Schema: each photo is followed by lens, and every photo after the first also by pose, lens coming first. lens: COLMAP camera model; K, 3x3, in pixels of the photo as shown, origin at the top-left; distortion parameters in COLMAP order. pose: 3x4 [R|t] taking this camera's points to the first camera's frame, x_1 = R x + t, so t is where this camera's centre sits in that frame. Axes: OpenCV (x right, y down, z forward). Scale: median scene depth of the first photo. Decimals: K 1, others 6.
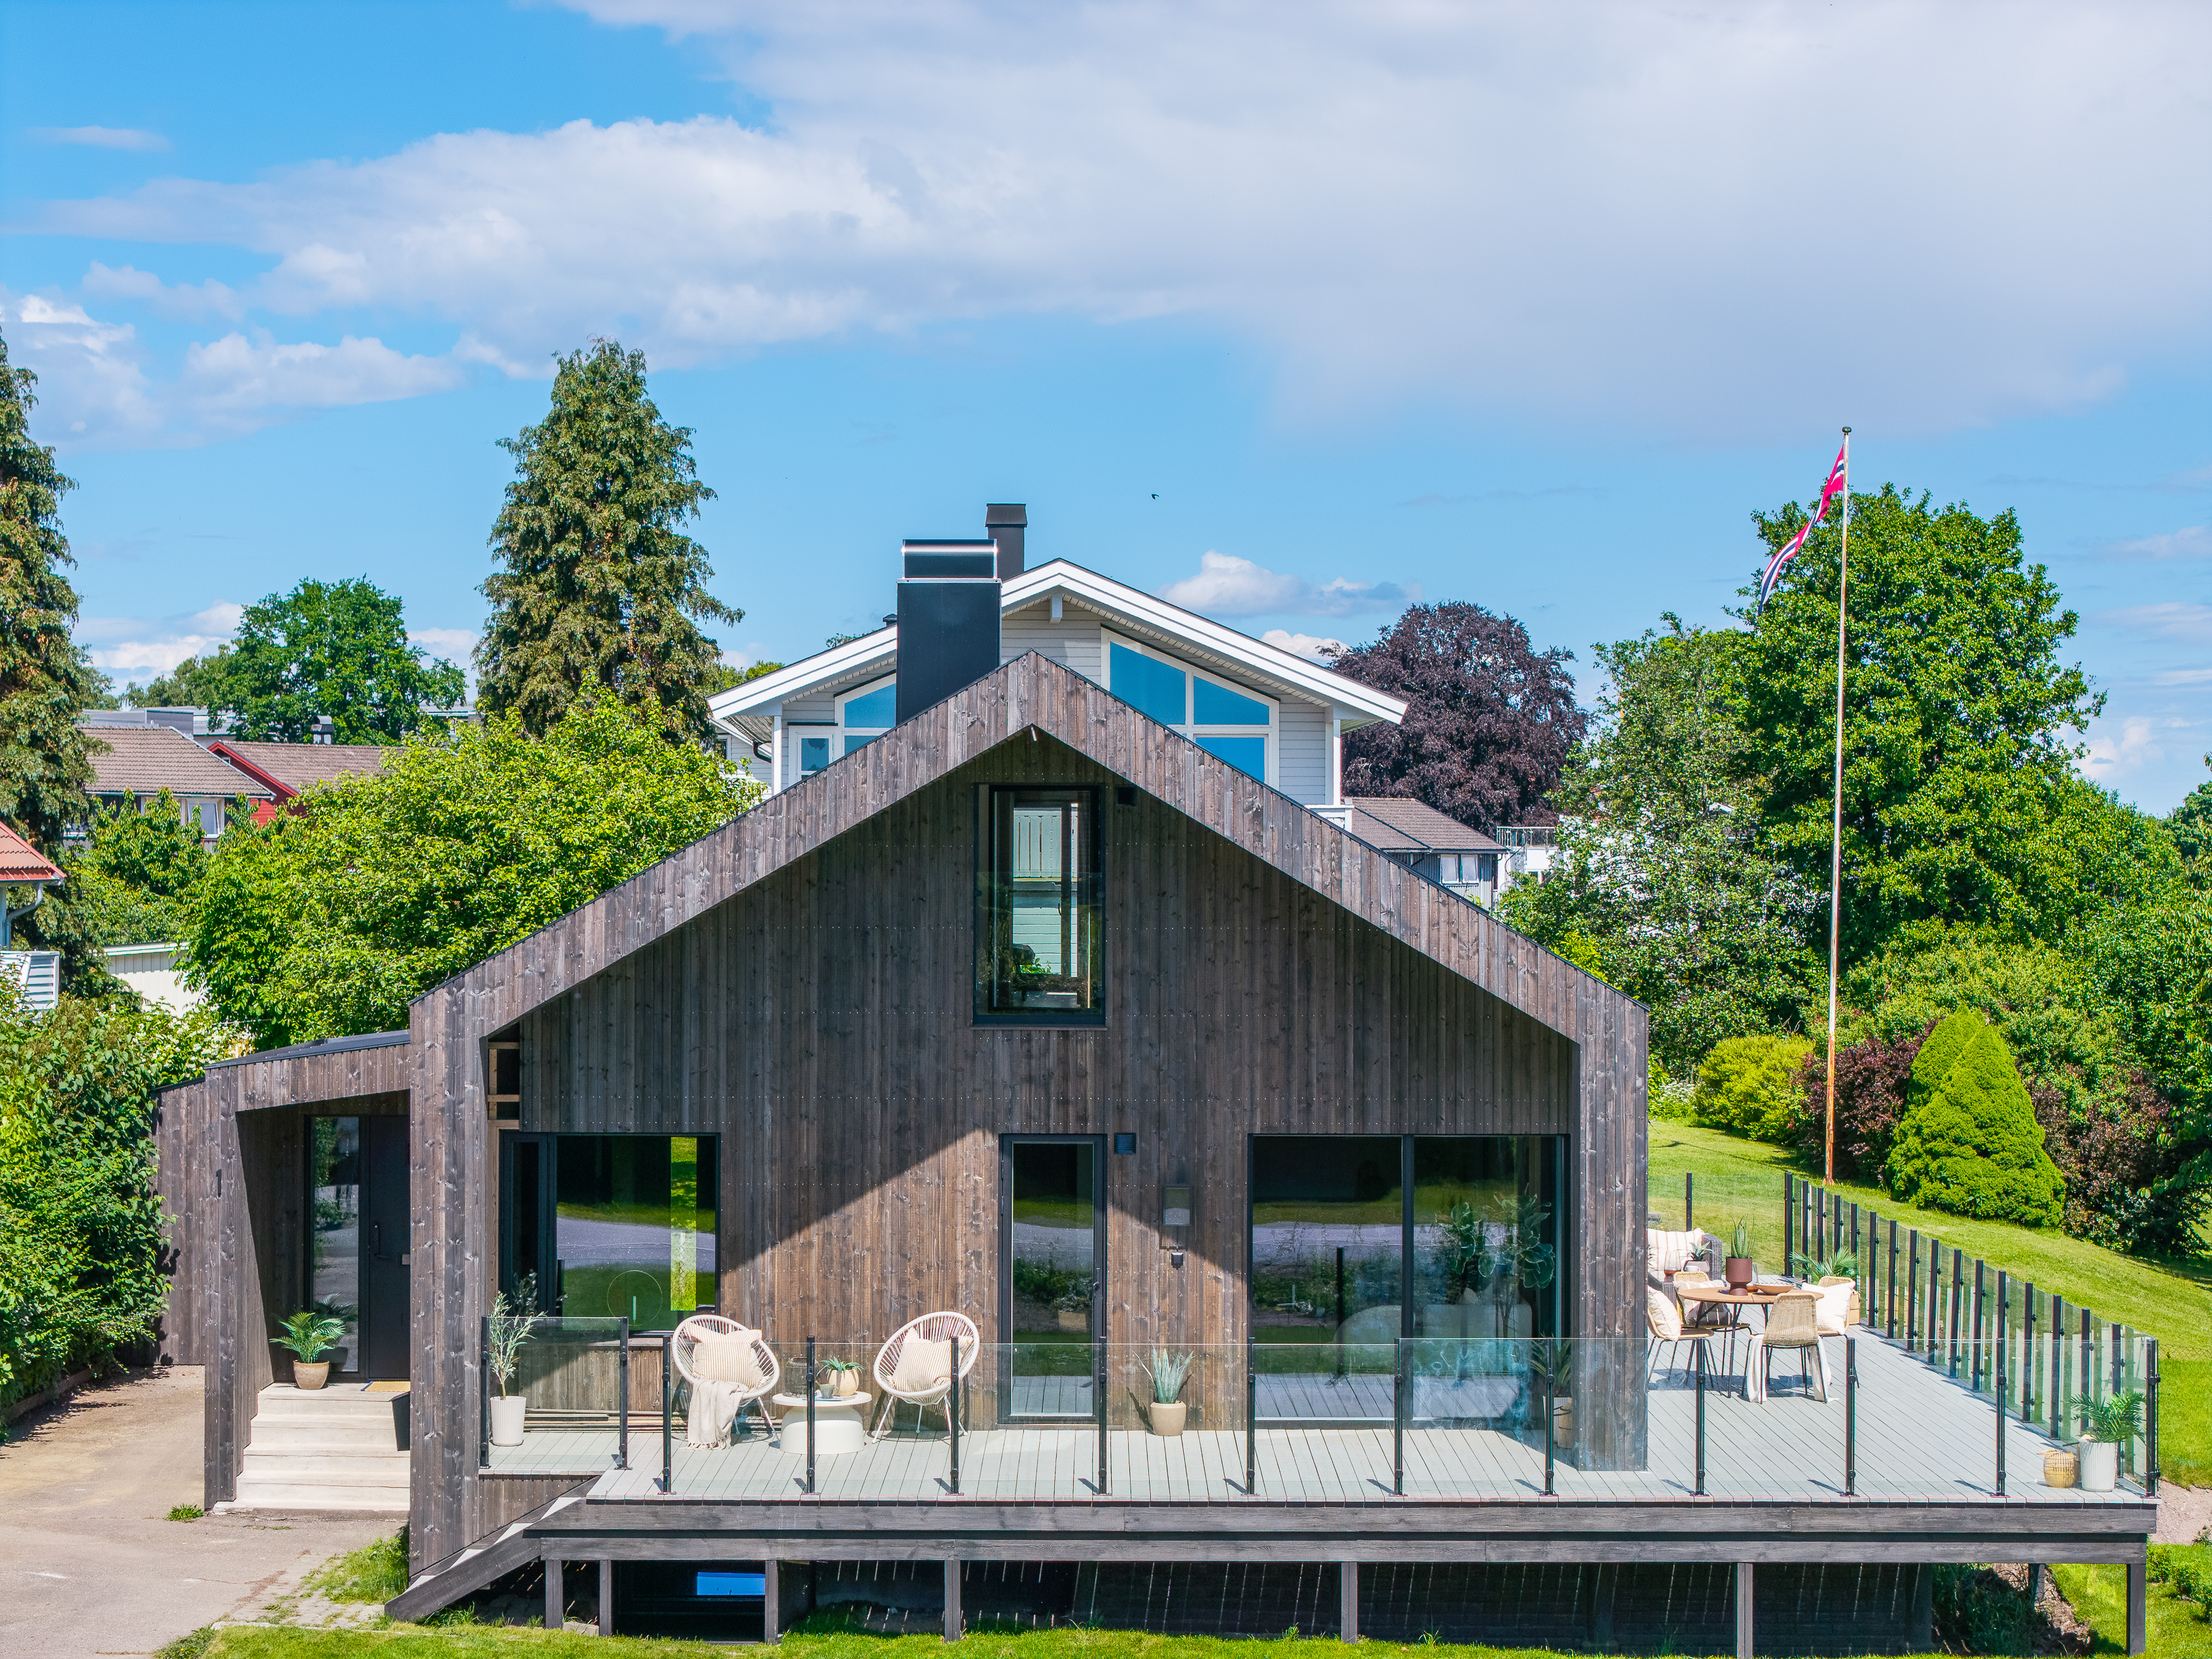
lens RADIAL K [[4429.6, 0, 1106.0], [0, 4429.6, 829.5], [0, 0, 1]] dist [-0.010802, -0.020382]
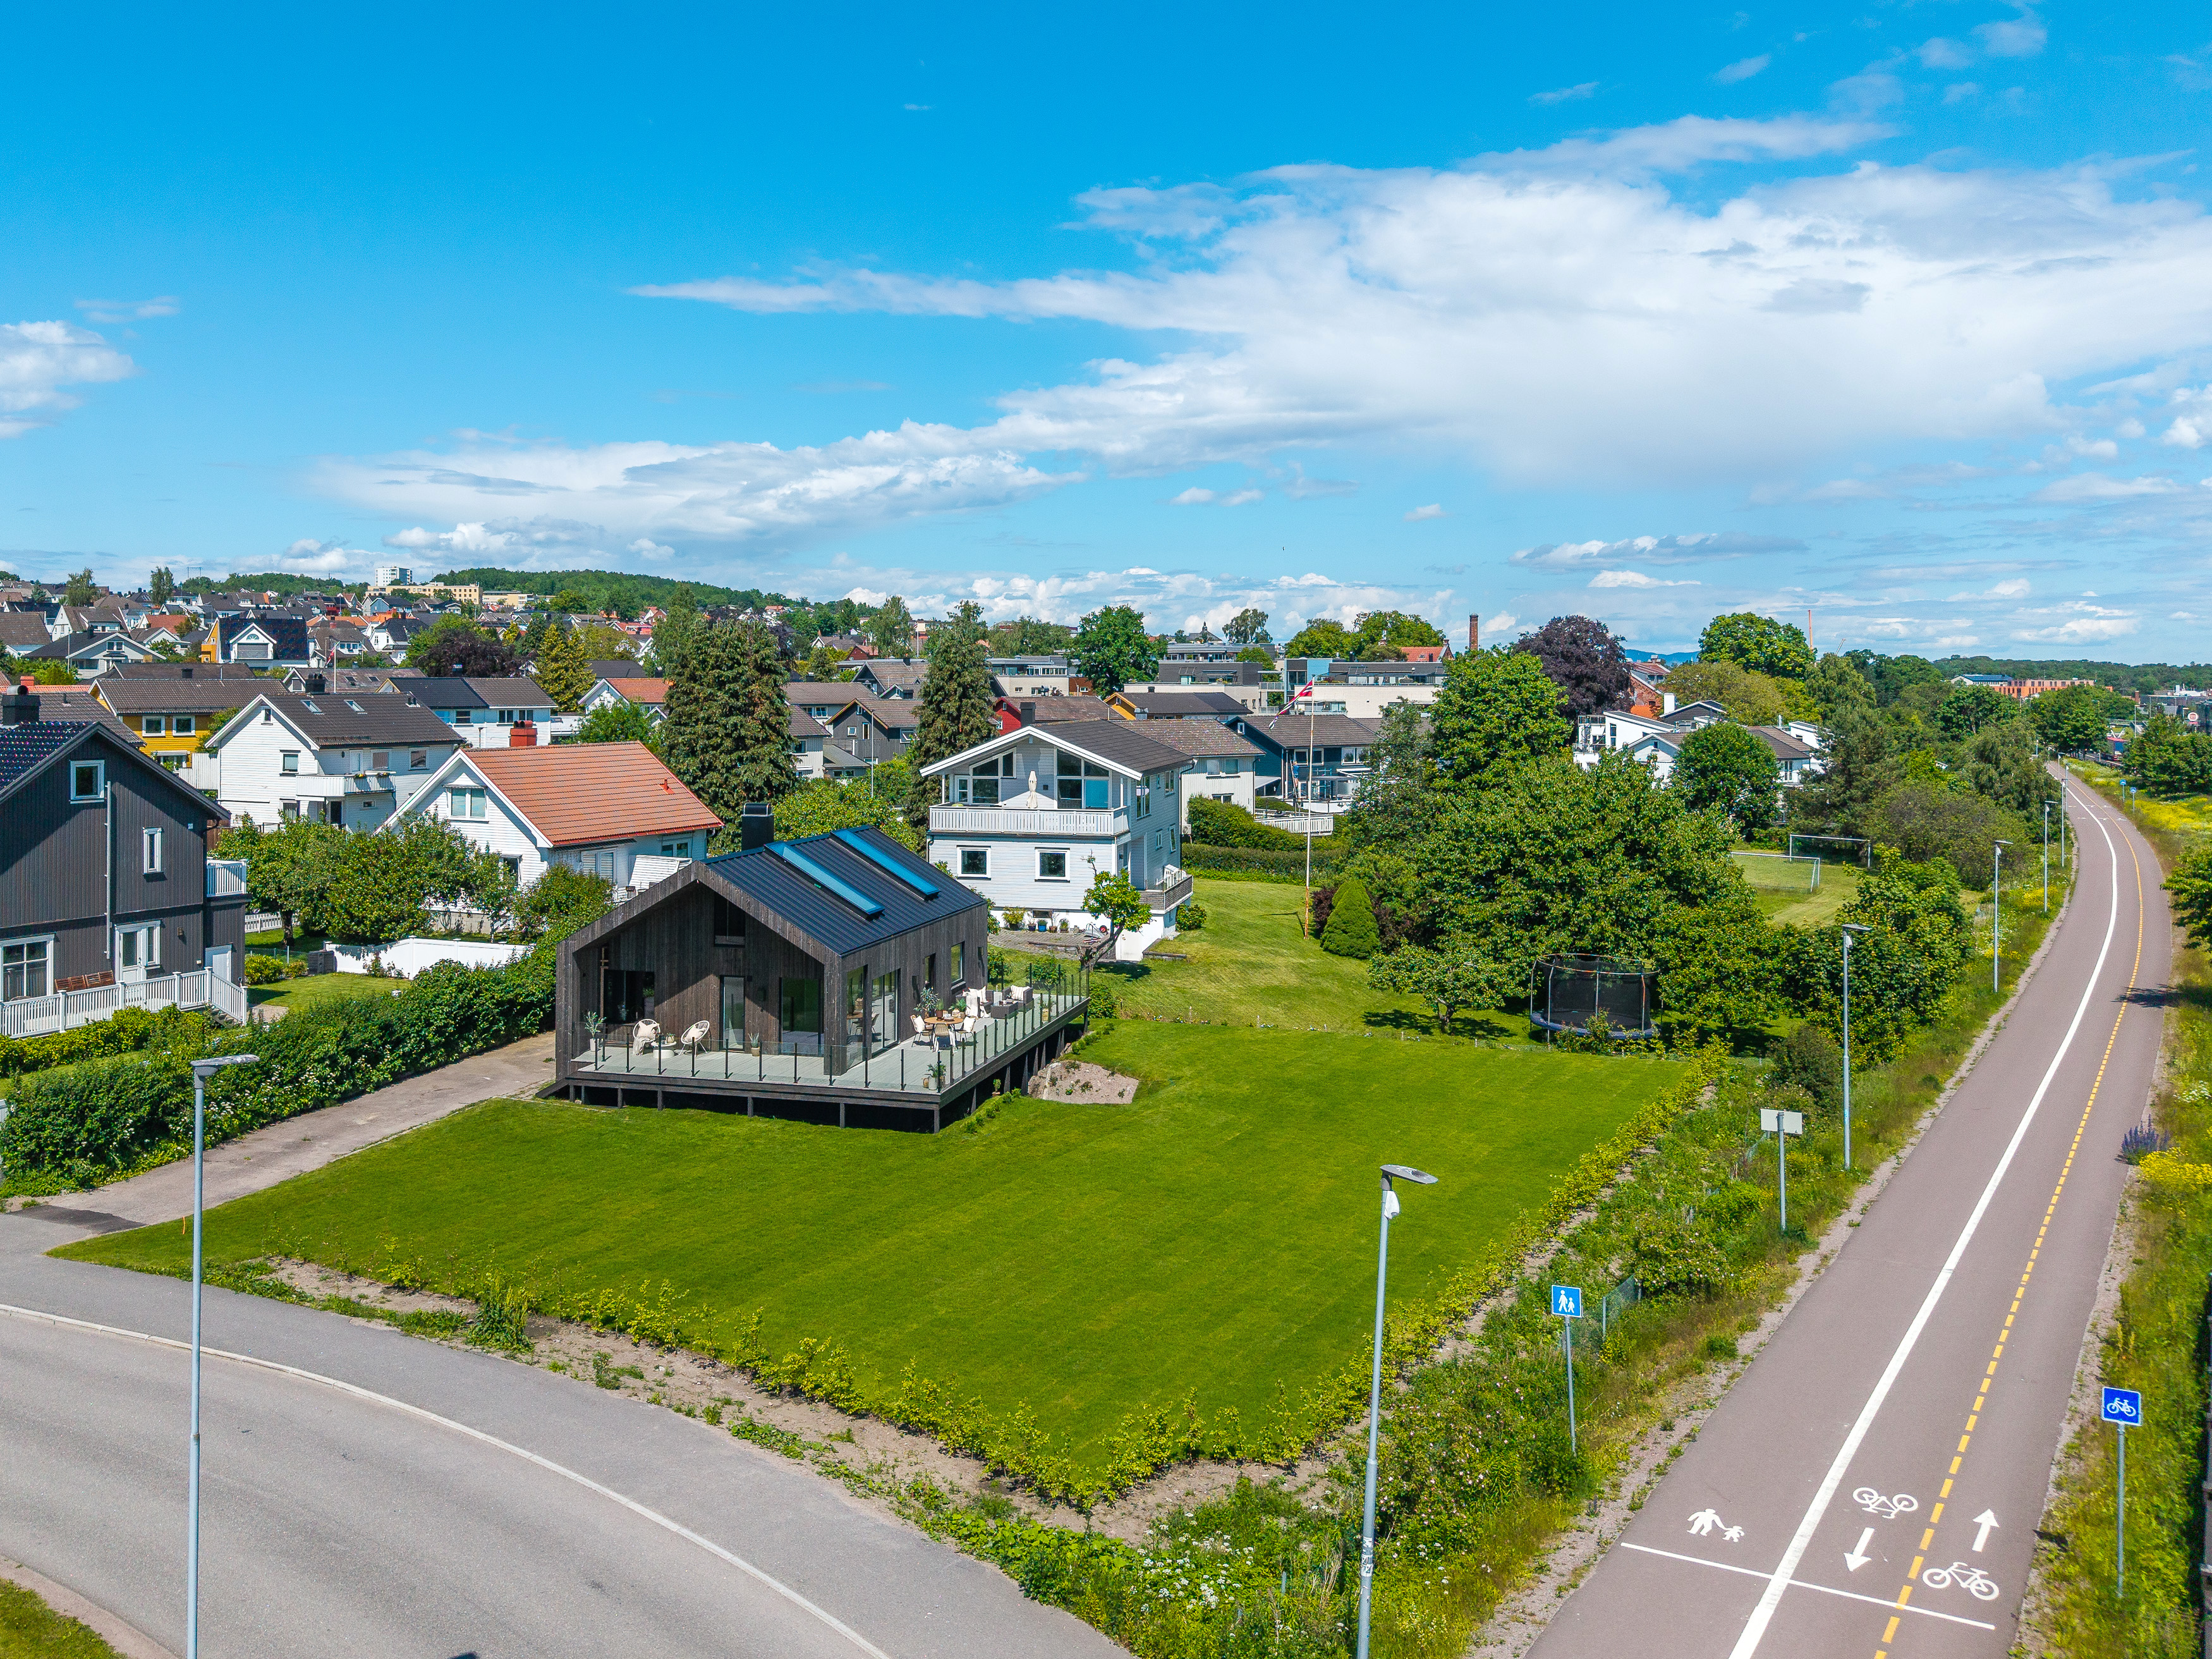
lens RADIAL K [[1947.9, 0, 990.1], [0, 1947.9, 651.6], [0, 0, 1]] dist [0.135700, -0.407660]
pose [[0.954610, -0.004438, -0.297827, 0.713414], [0.002648, 0.999976, -0.006413, -0.202751], [0.297848, 0.005334, 0.954598, -0.567170]]
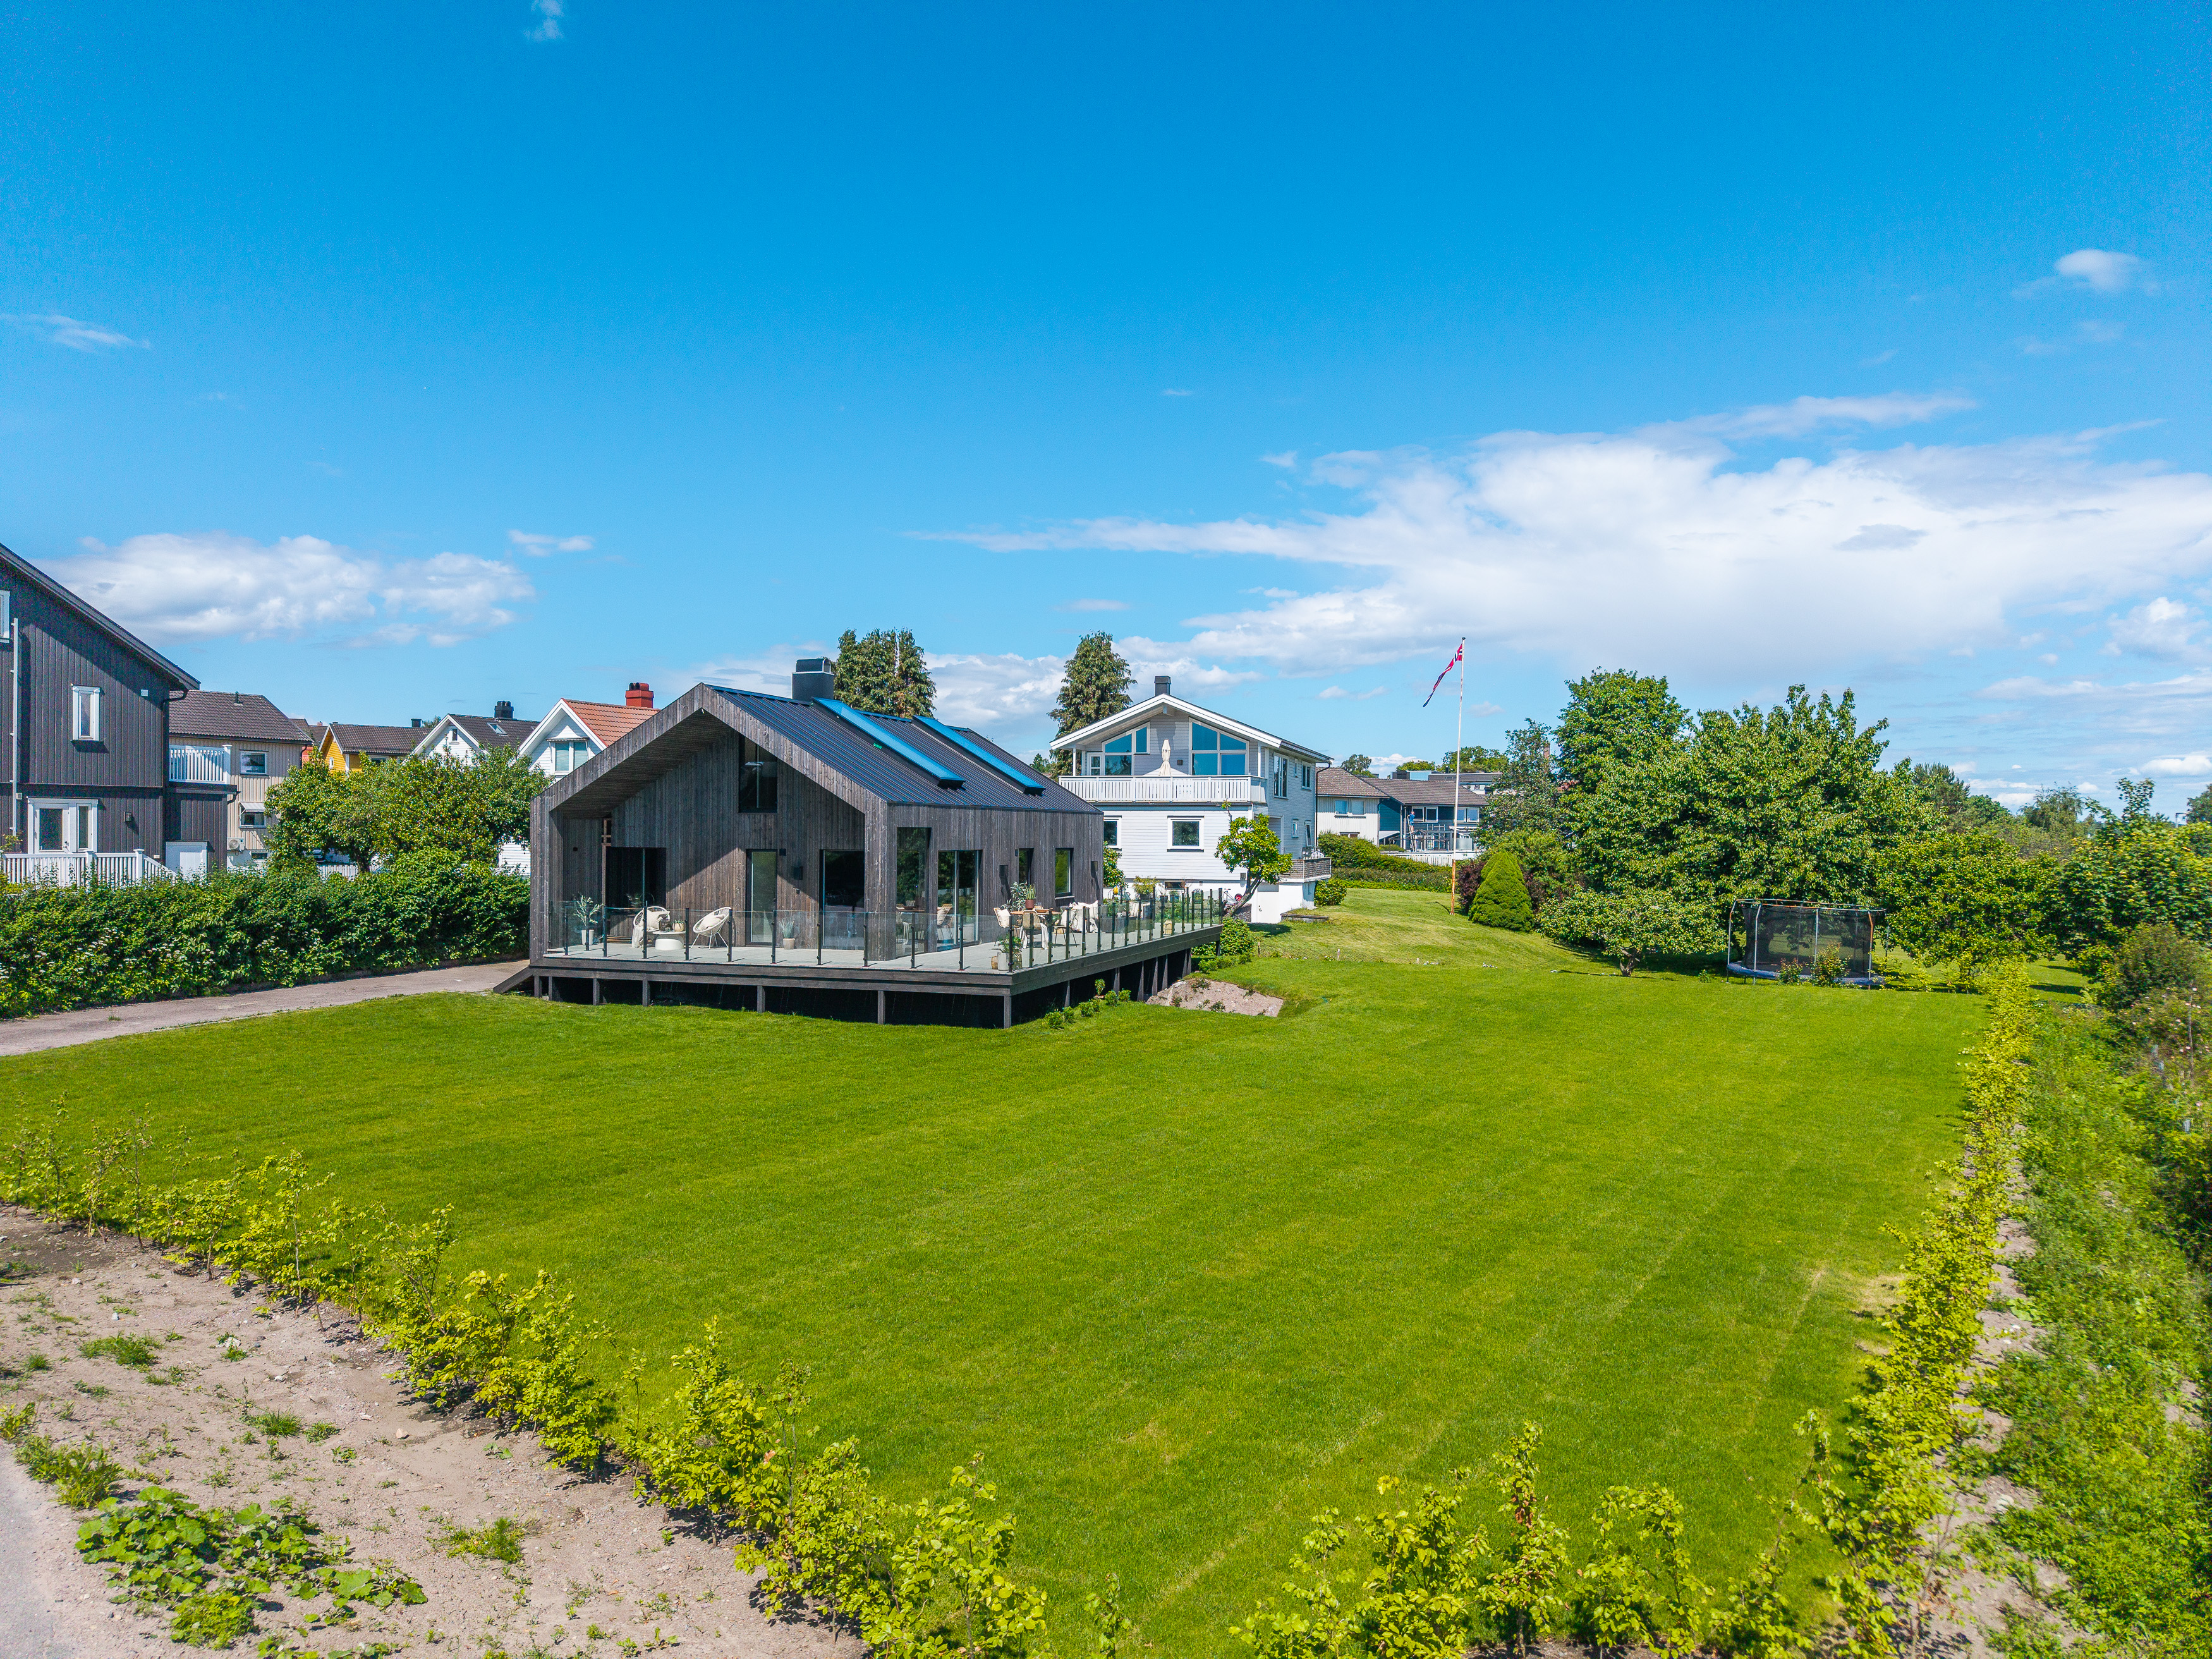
lens RADIAL K [[1480.2, 0, 1106.0], [0, 1480.2, 829.5], [0, 0, 1]] dist [0.058169, -0.088021]
pose [[0.944867, 0.003445, -0.327437, 0.538121], [-0.002492, 0.999991, 0.003329, 0.051700], [0.327445, -0.002330, 0.944867, 0.125420]]
